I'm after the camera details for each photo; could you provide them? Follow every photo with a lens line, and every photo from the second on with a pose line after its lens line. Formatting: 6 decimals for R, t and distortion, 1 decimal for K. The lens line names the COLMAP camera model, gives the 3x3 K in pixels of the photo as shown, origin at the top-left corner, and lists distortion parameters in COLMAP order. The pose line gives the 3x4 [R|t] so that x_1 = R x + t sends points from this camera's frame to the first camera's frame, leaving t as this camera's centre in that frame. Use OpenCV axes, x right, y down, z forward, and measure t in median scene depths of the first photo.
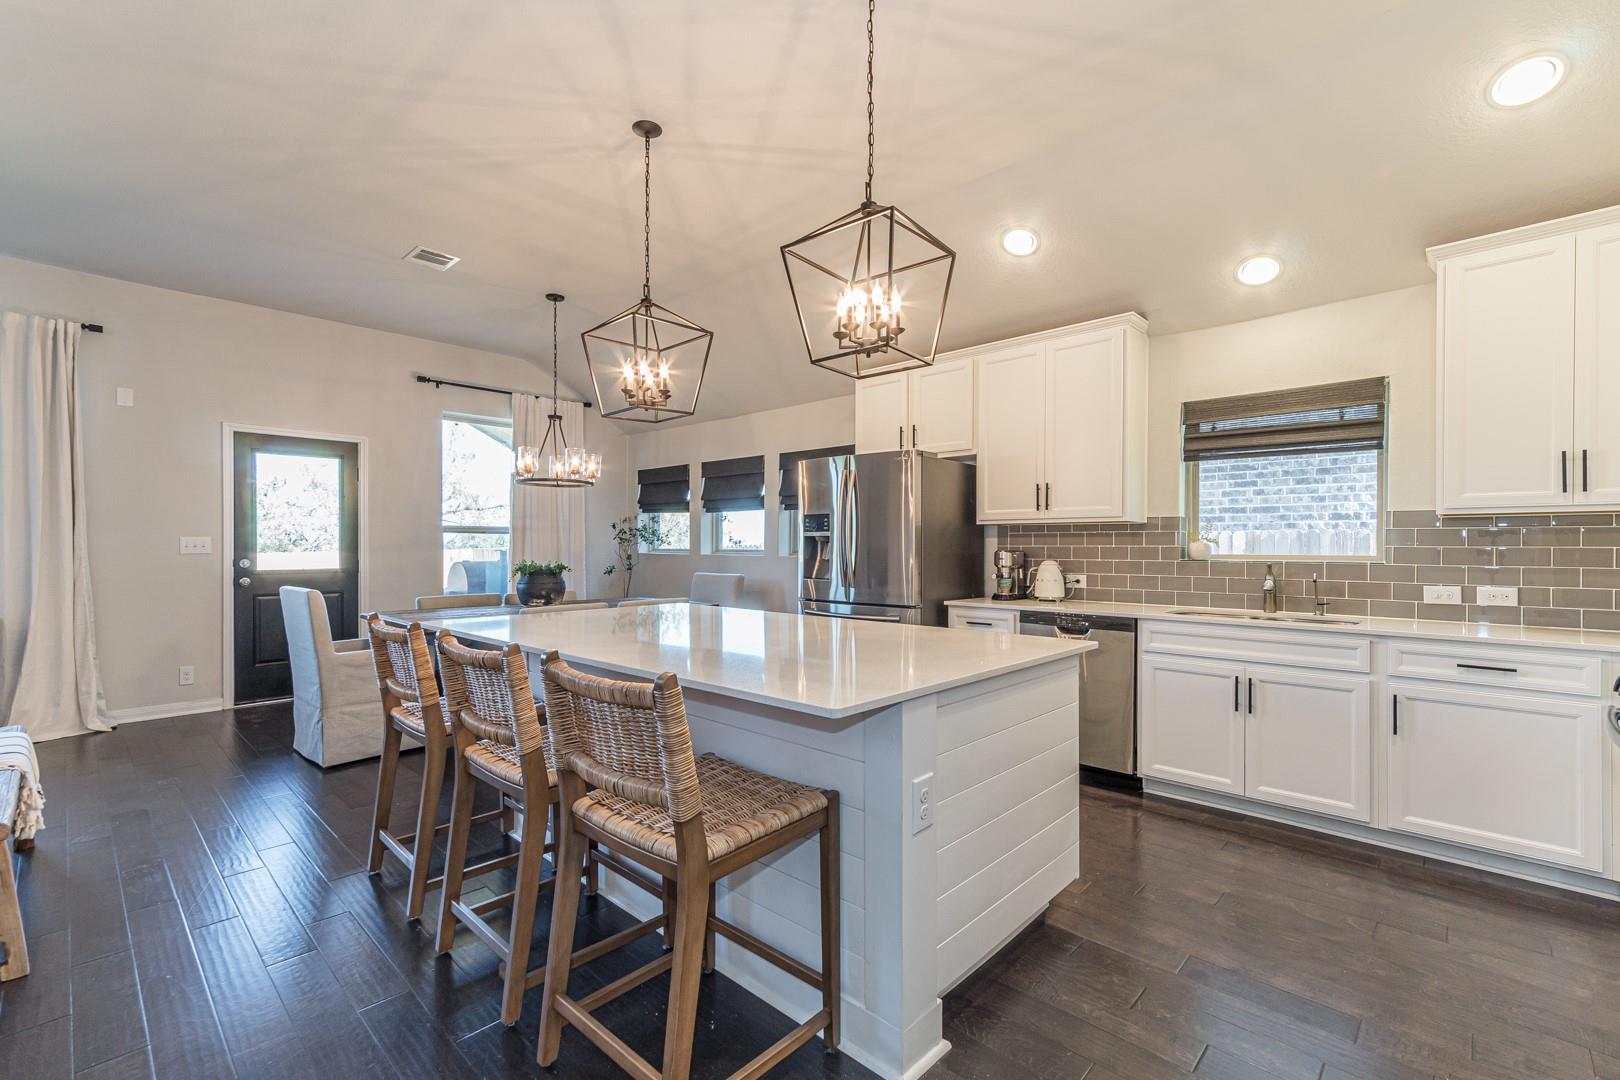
lens RADIAL K [[704.7, 0, 806.1], [0, 704.7, 555.6], [0, 0, 1]] dist [0.004801, 0.000870]
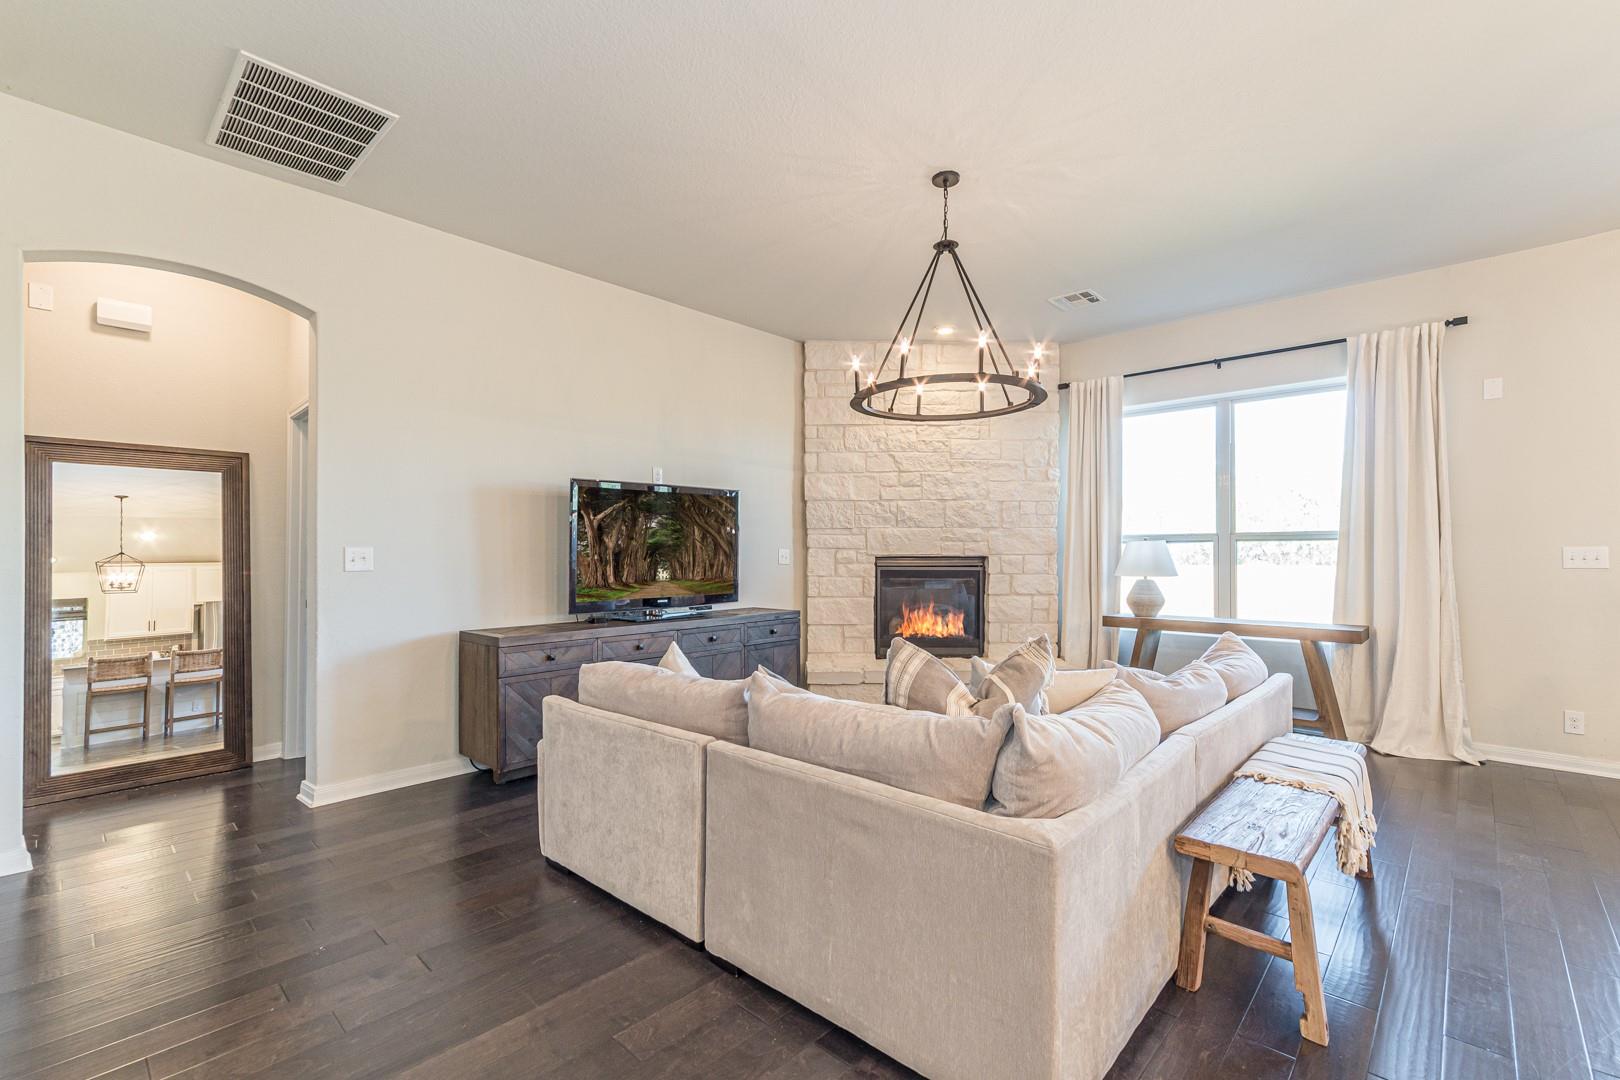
lens RADIAL K [[704.7, 0, 811.3], [0, 704.7, 541.7], [0, 0, 1]] dist [0.004801, 0.000870]
pose [[0.010231, -0.019856, -0.999750, -0.107485], [-0.017845, 0.999640, -0.020037, -0.001009], [0.999788, 0.018046, 0.009873, 0.170384]]
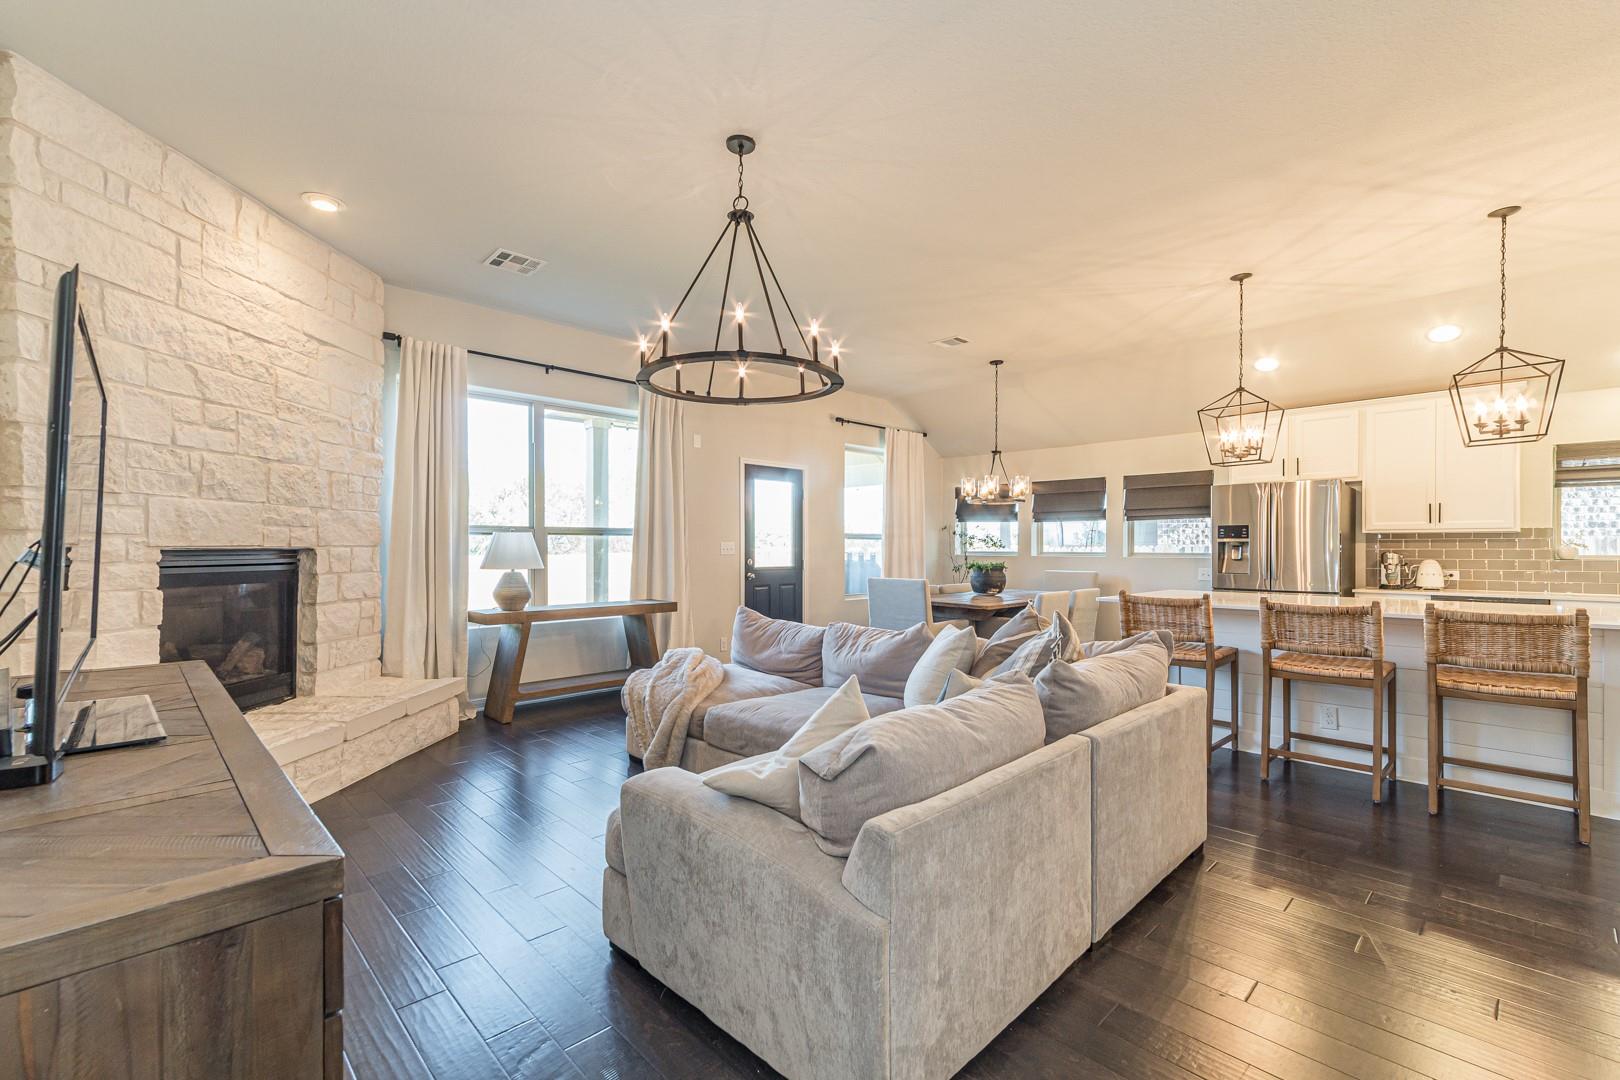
lens RADIAL K [[704.7, 0, 802.1], [0, 704.7, 548.0], [0, 0, 1]] dist [0.004801, 0.000870]
pose [[0.998826, 0.000001, -0.048438, -0.789744], [-0.000830, 0.999854, -0.017090, 0.008640], [0.048431, 0.017110, 0.998680, -0.406237]]
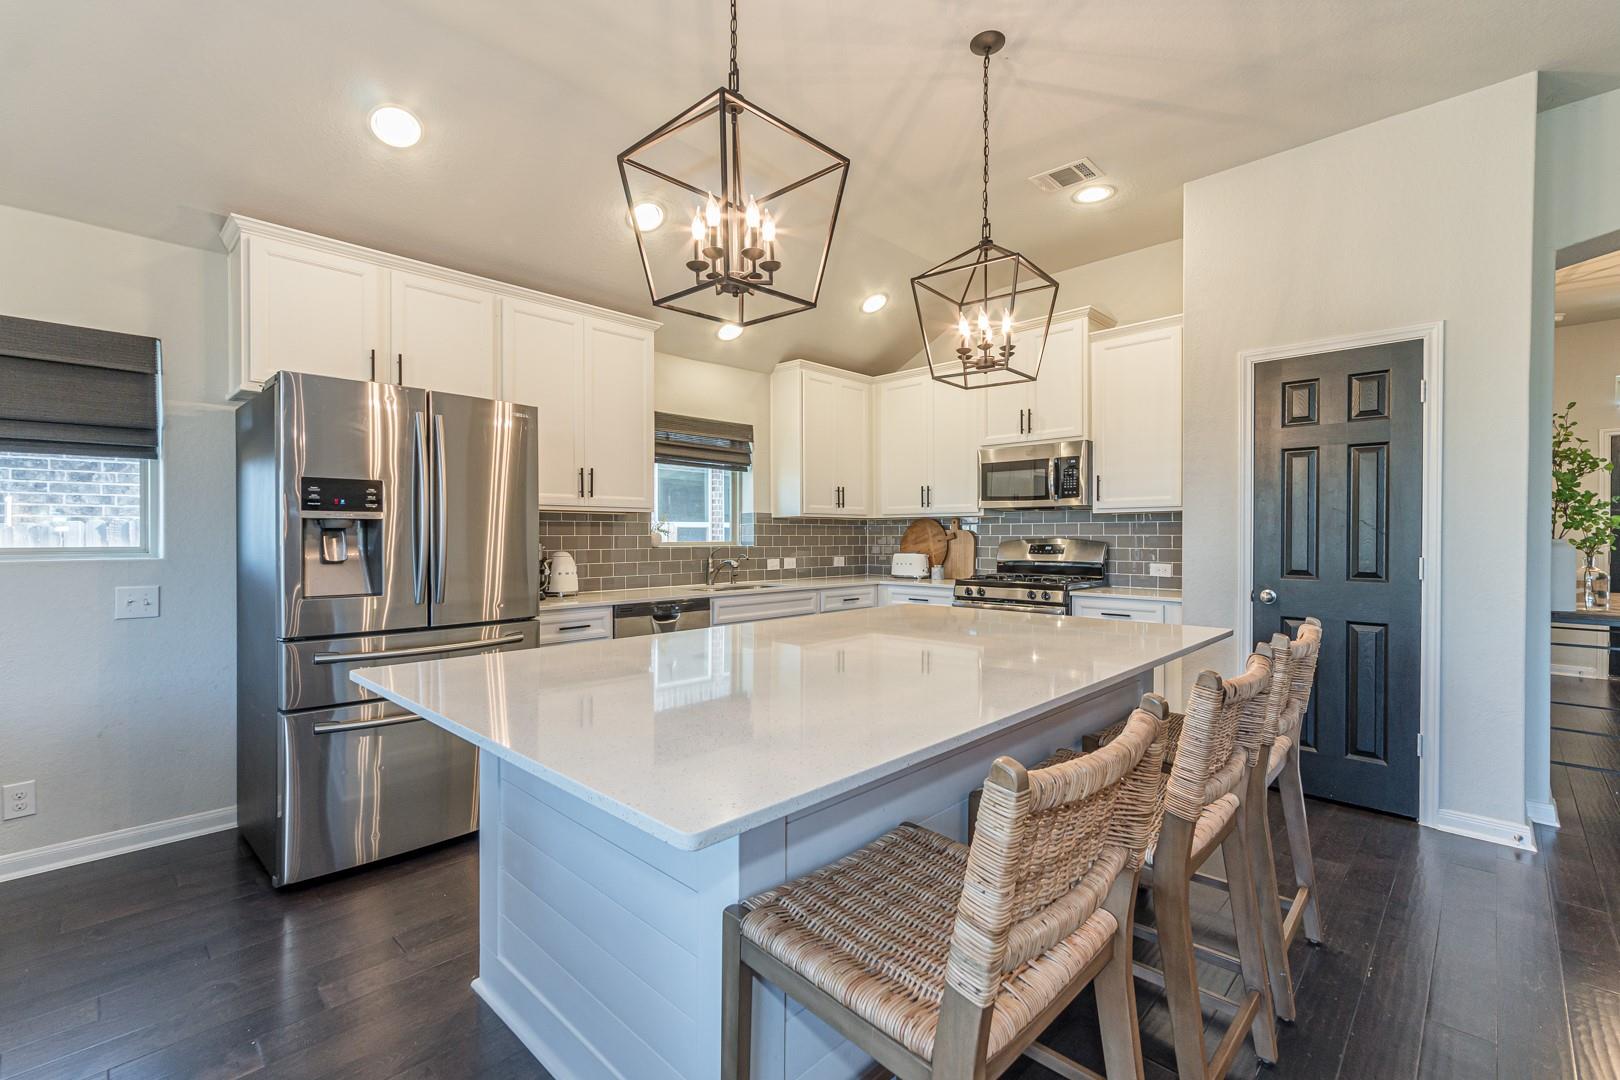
lens RADIAL K [[704.7, 0, 811.2], [0, 704.7, 546.4], [0, 0, 1]] dist [0.004801, 0.000870]
pose [[0.005727, -0.016758, 0.999843, -0.567971], [0.016447, 0.999726, 0.016662, -0.009492], [-0.999848, 0.016349, 0.006001, 0.672504]]
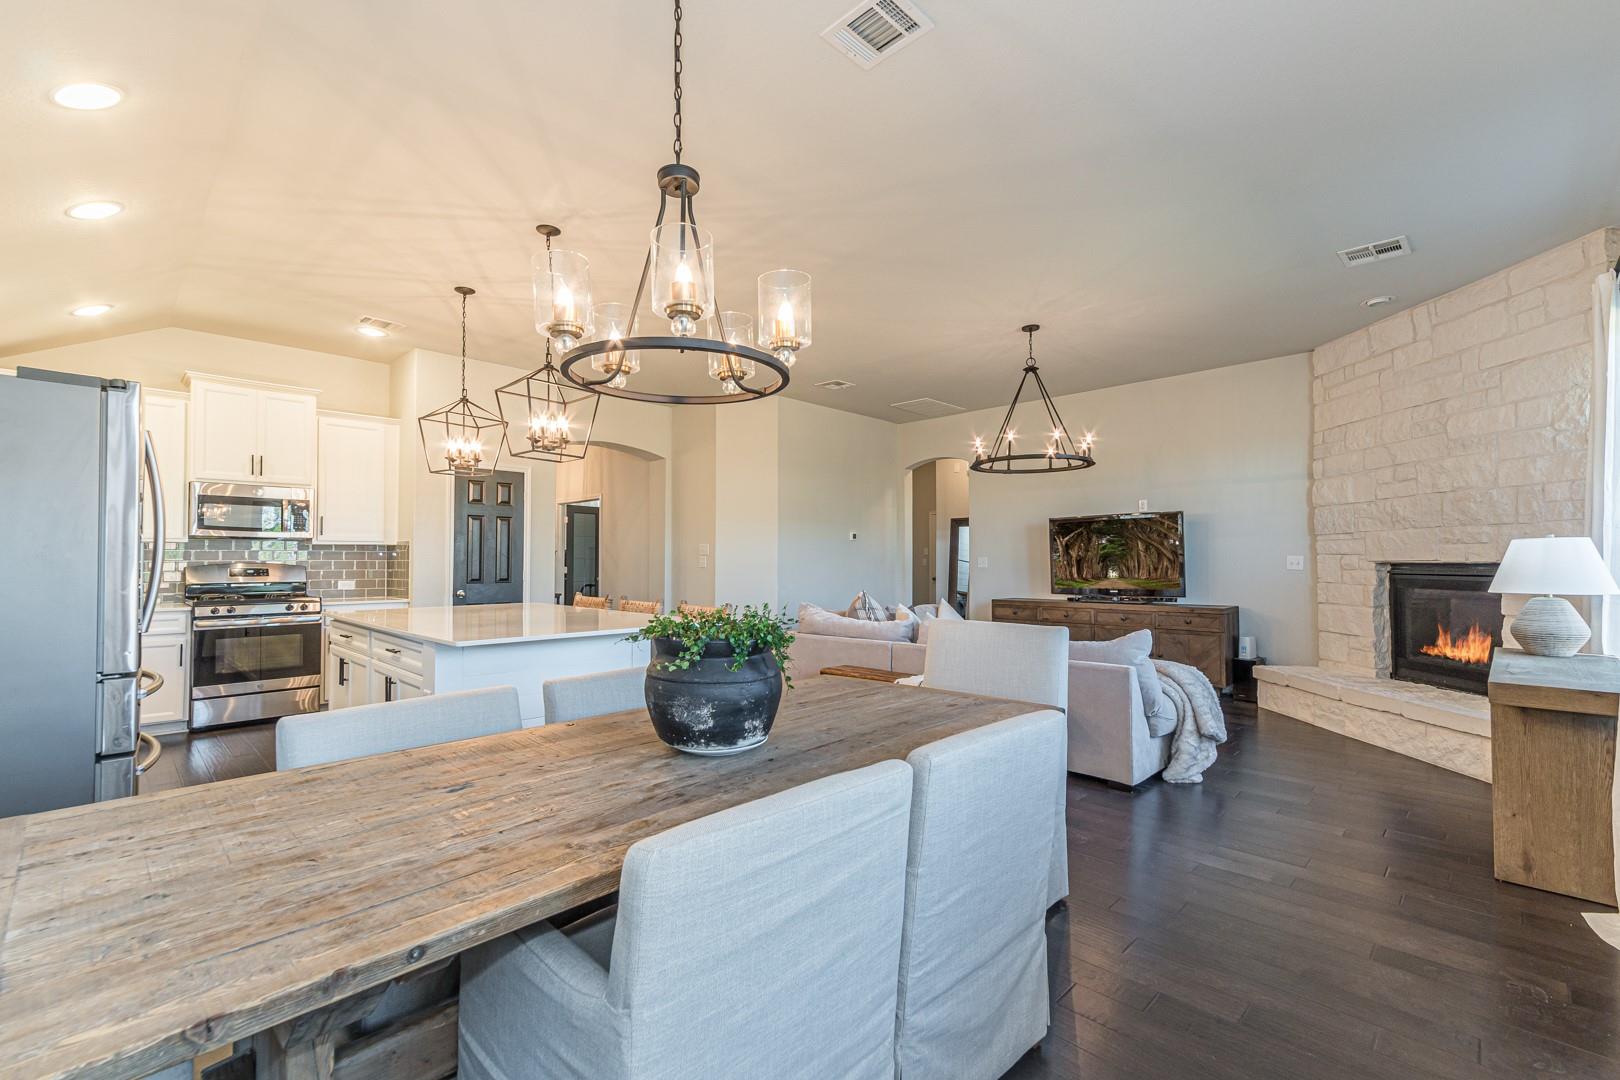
lens RADIAL K [[704.7, 0, 804.1], [0, 704.7, 539.2], [0, 0, 1]] dist [0.004801, 0.000870]
pose [[-0.999526, -0.000852, 0.030774, -0.522667], [-0.001251, 0.999915, -0.012959, -0.026902], [-0.030761, -0.012991, -0.999442, 1.608931]]
